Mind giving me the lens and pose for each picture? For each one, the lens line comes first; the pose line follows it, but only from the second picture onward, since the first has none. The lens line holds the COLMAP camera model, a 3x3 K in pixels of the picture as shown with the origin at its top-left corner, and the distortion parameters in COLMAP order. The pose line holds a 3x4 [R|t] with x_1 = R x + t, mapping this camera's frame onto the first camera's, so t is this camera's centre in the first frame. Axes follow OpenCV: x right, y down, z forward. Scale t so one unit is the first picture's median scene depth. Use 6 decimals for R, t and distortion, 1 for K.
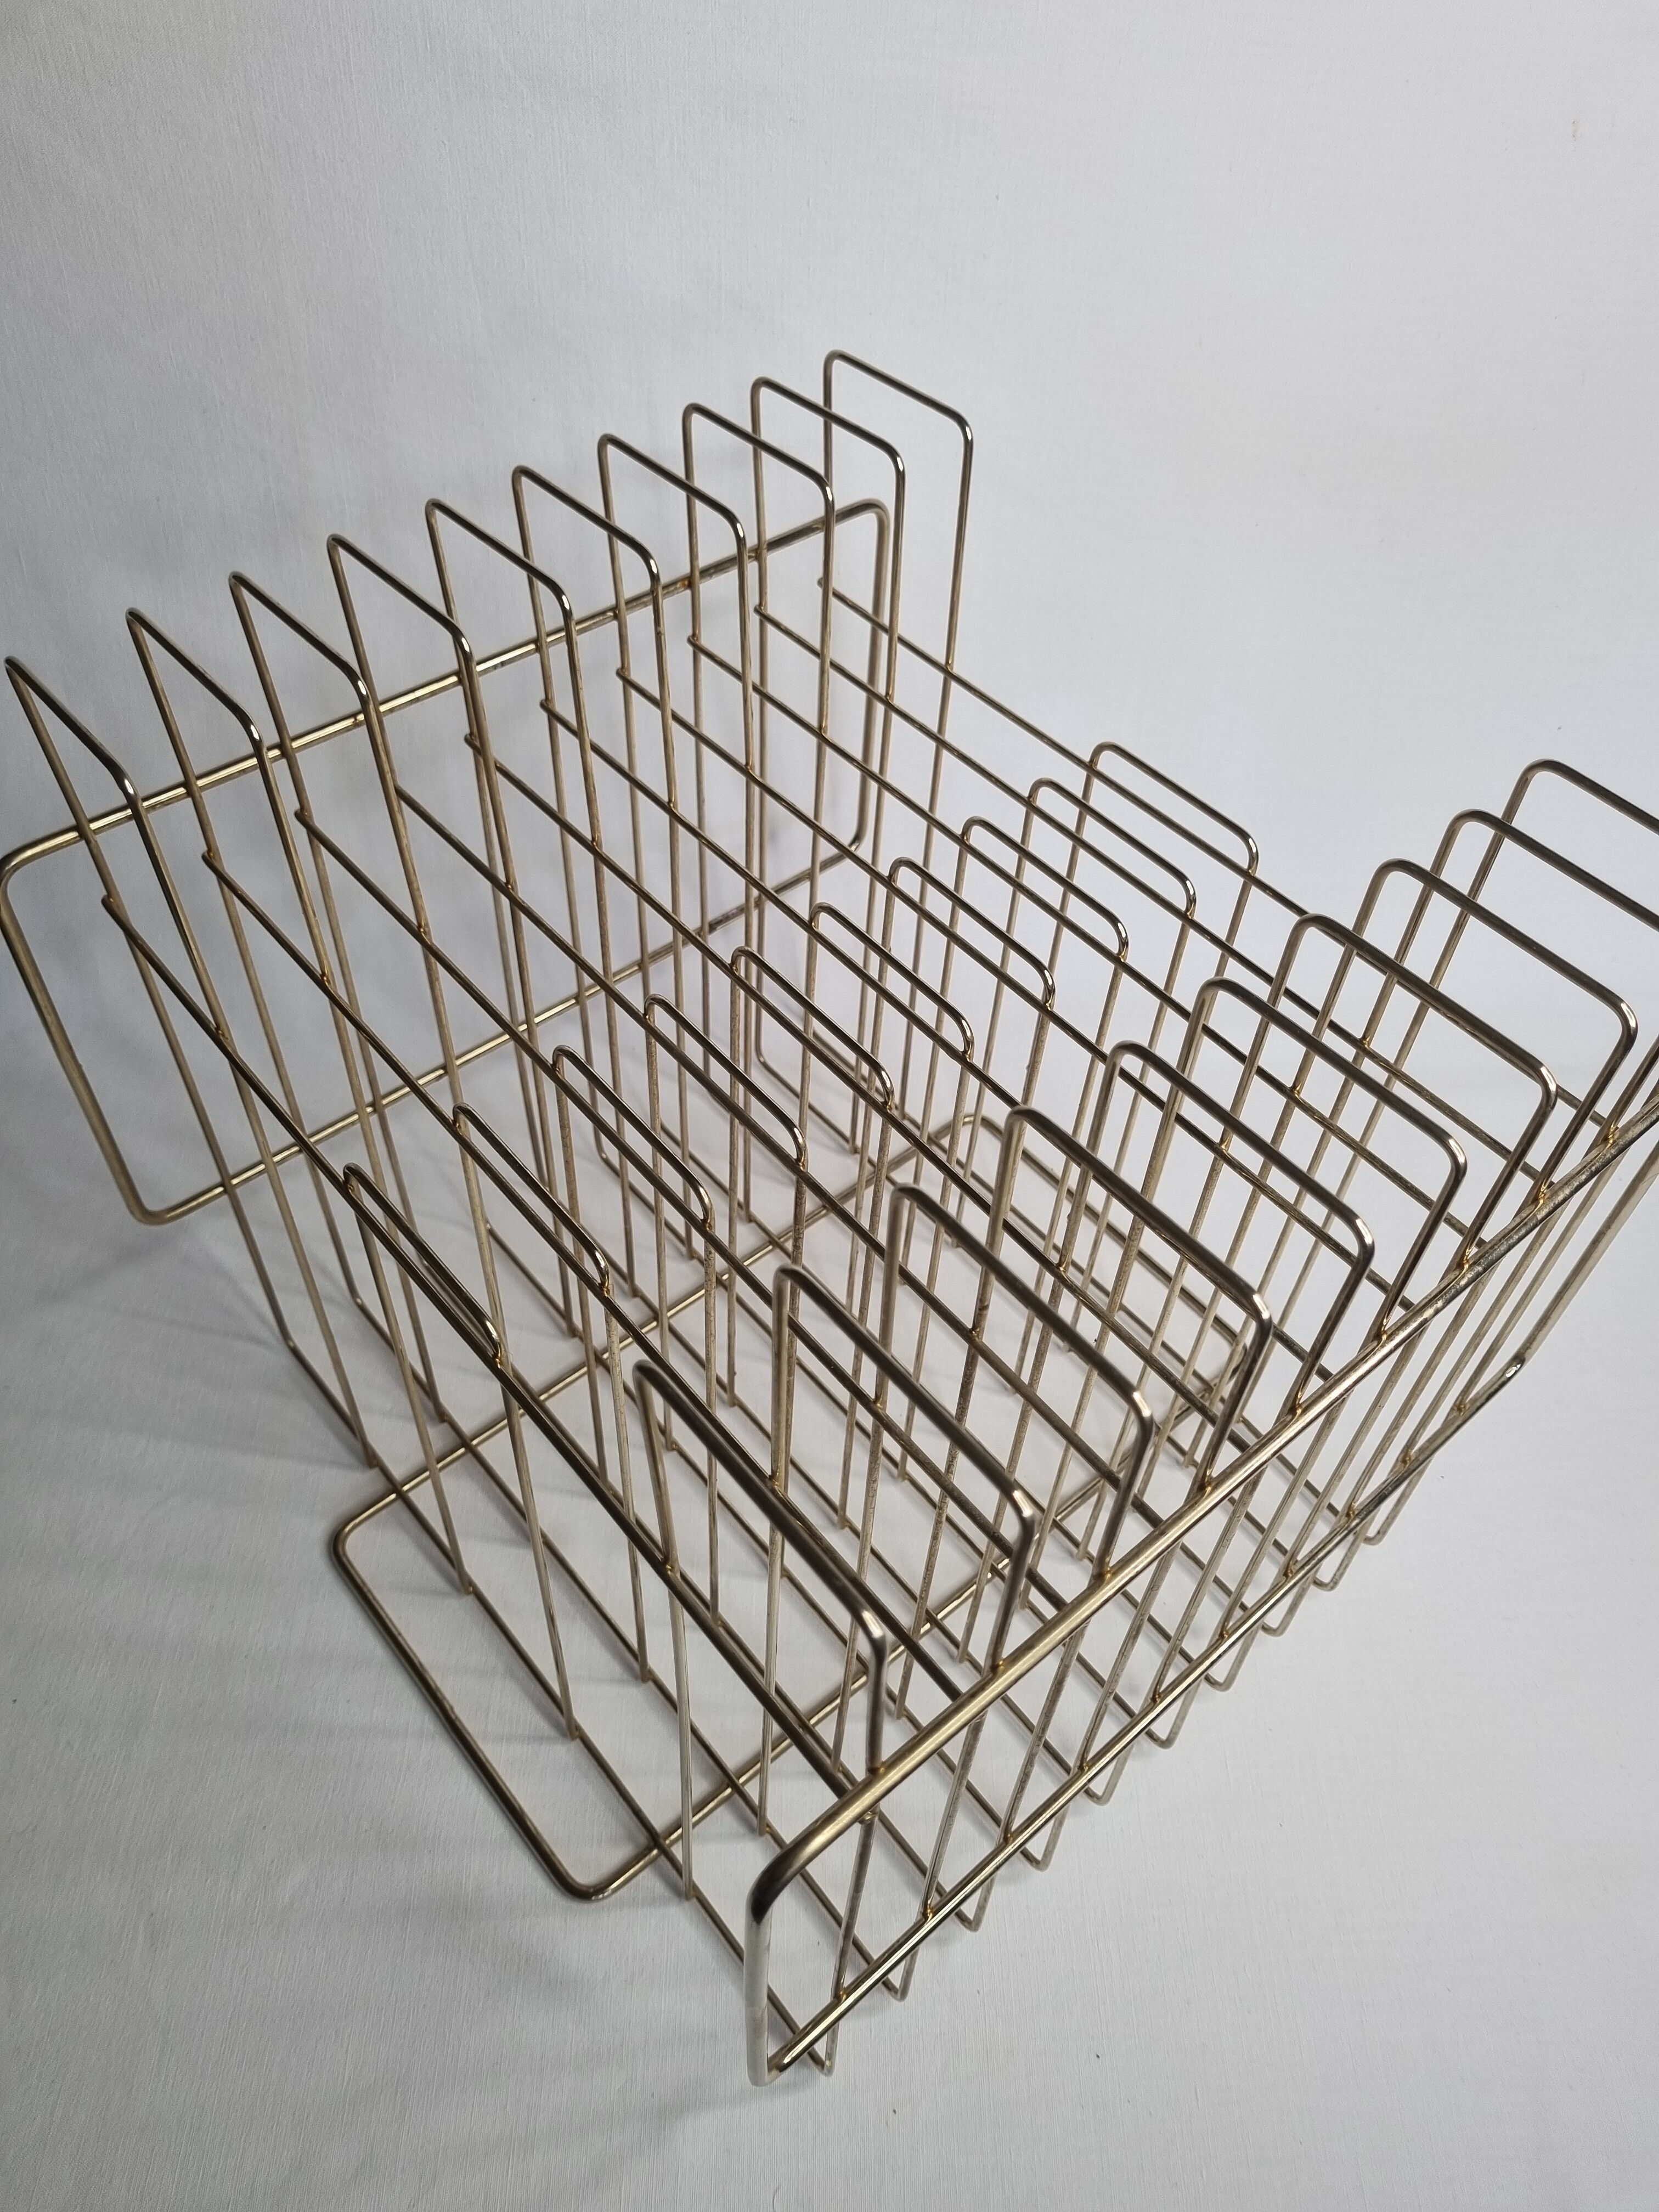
lens RADIAL K [[1674.8, 0, 813.7], [0, 1674.8, 1127.6], [0, 0, 1]] dist [-0.000131, -0.005508]
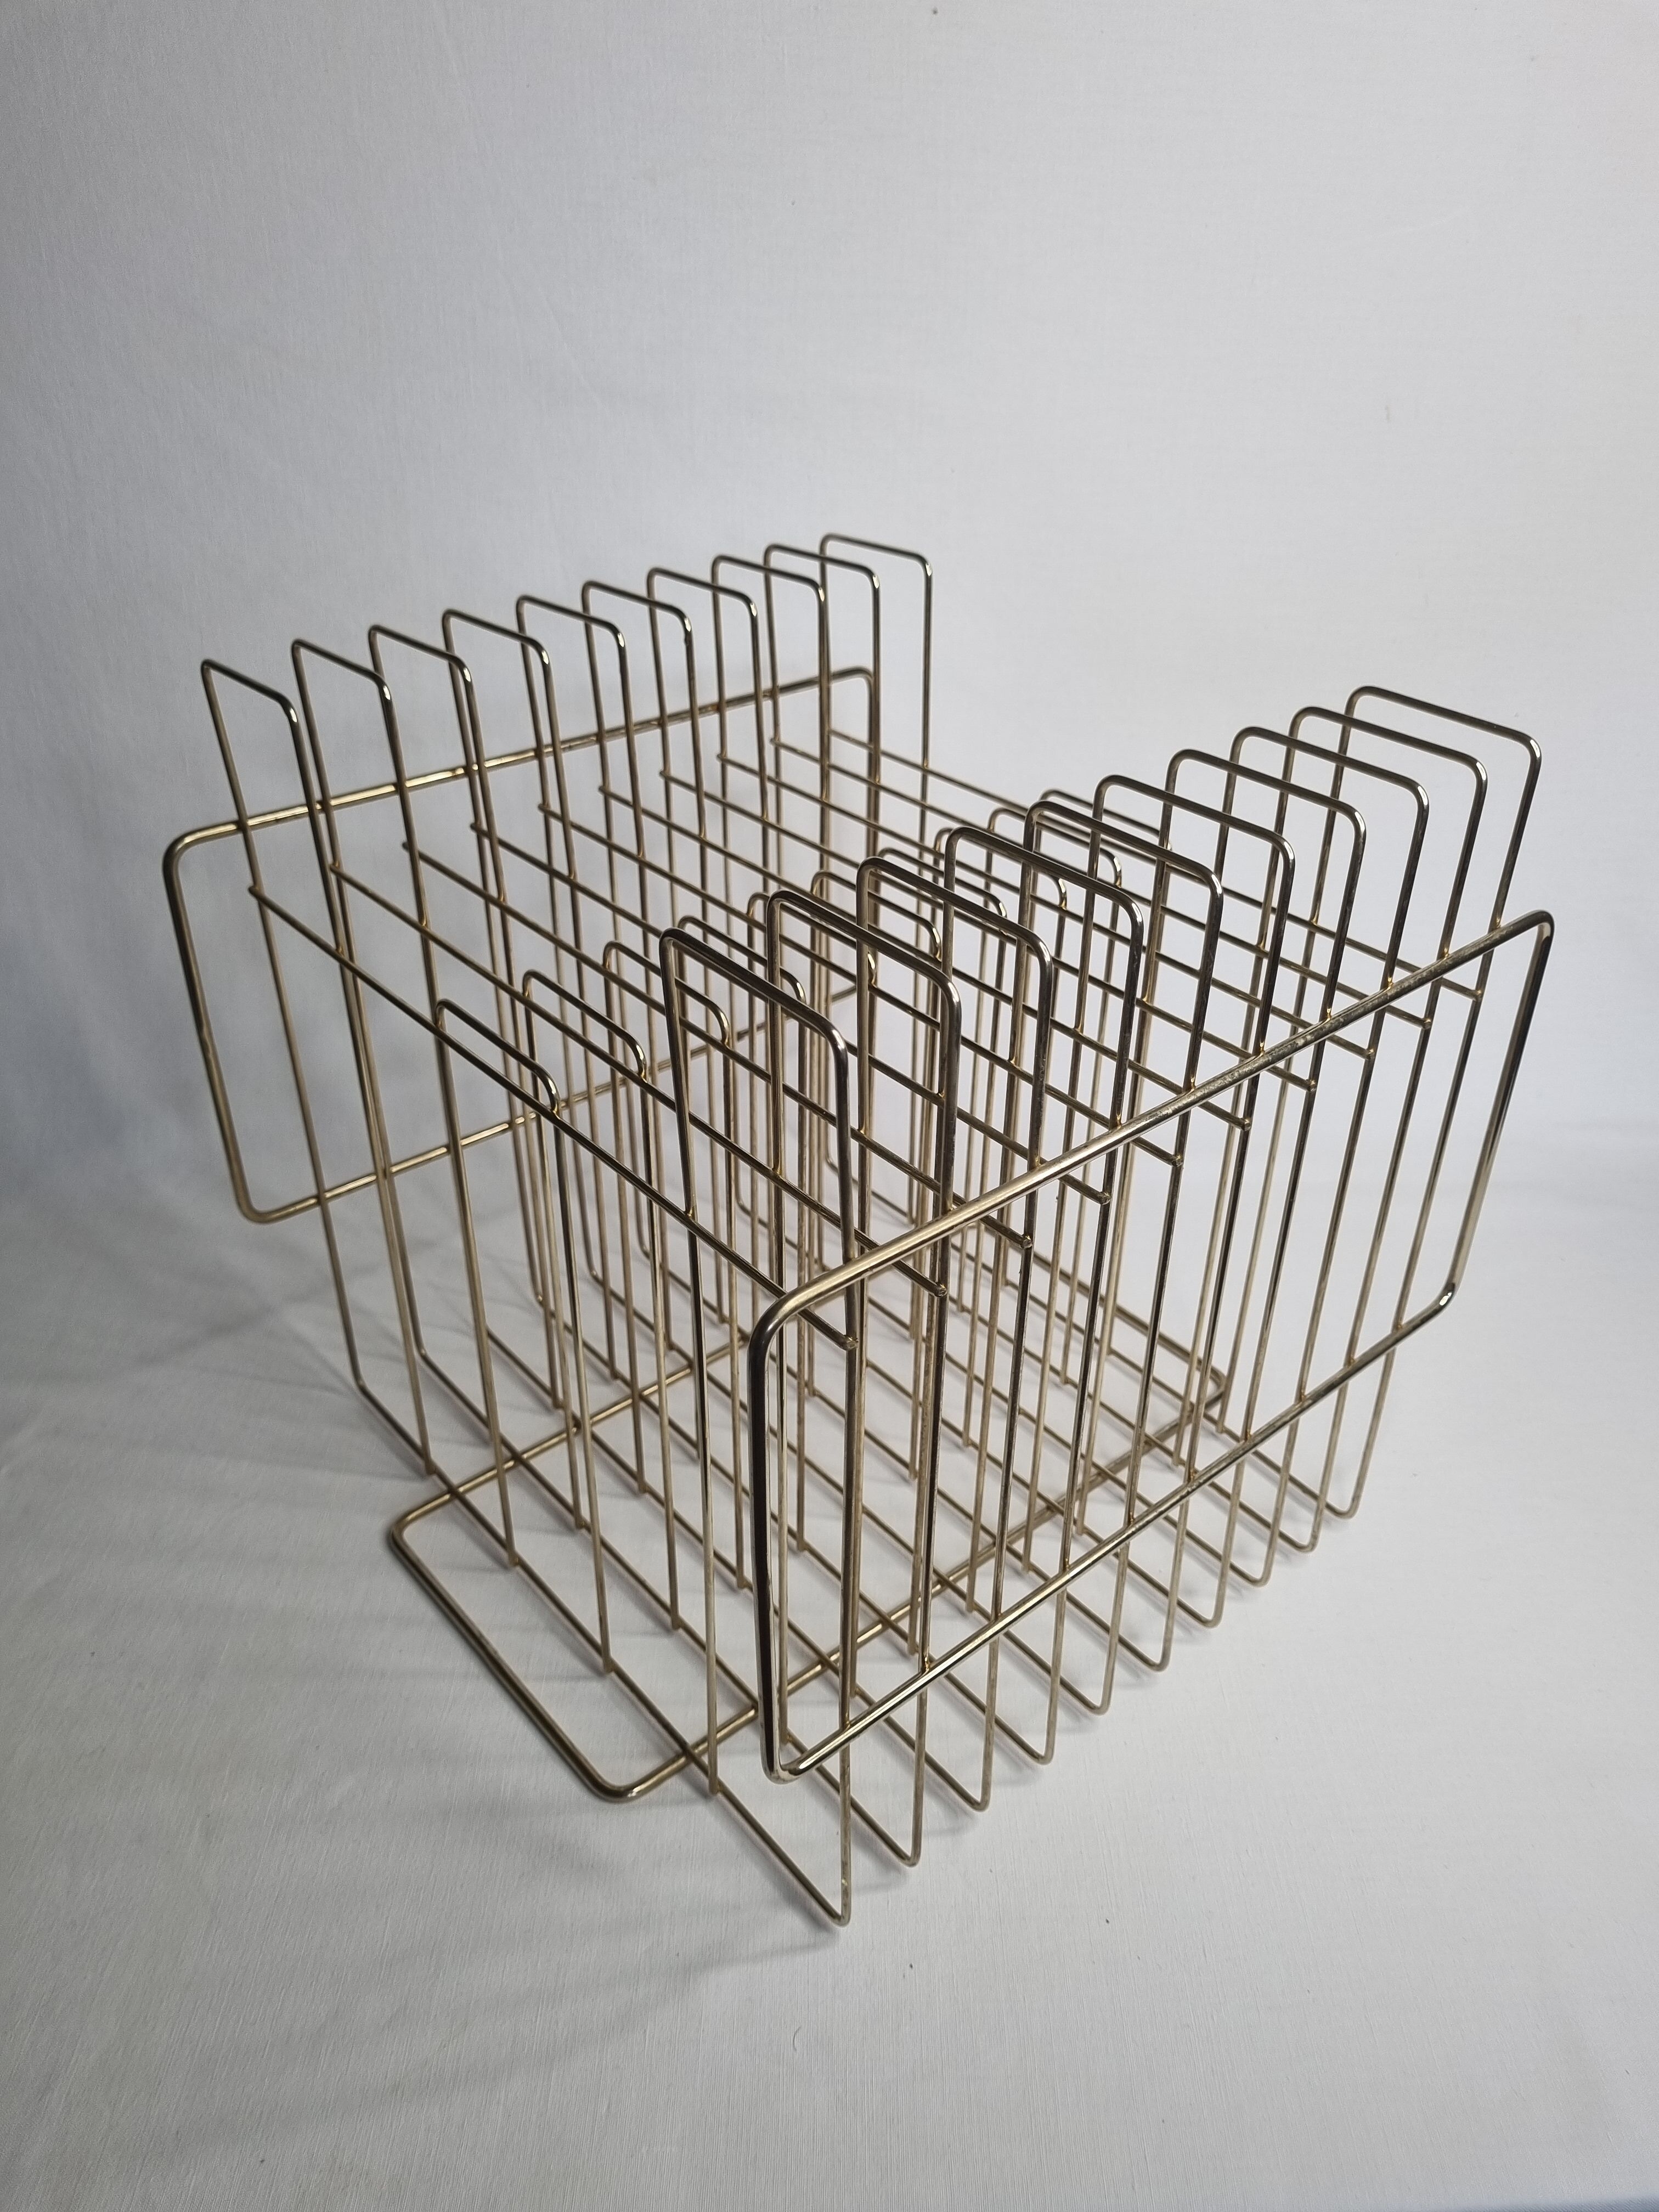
lens RADIAL K [[1654.0, 0, 827.6], [0, 1654.0, 1125.0], [0, 0, 1]] dist [0.001497, 0.002167]
pose [[0.999643, -0.022364, -0.014626, 0.020539], [0.017275, 0.958431, -0.284800, 0.336342], [0.020387, 0.284446, 0.958475, -0.113769]]
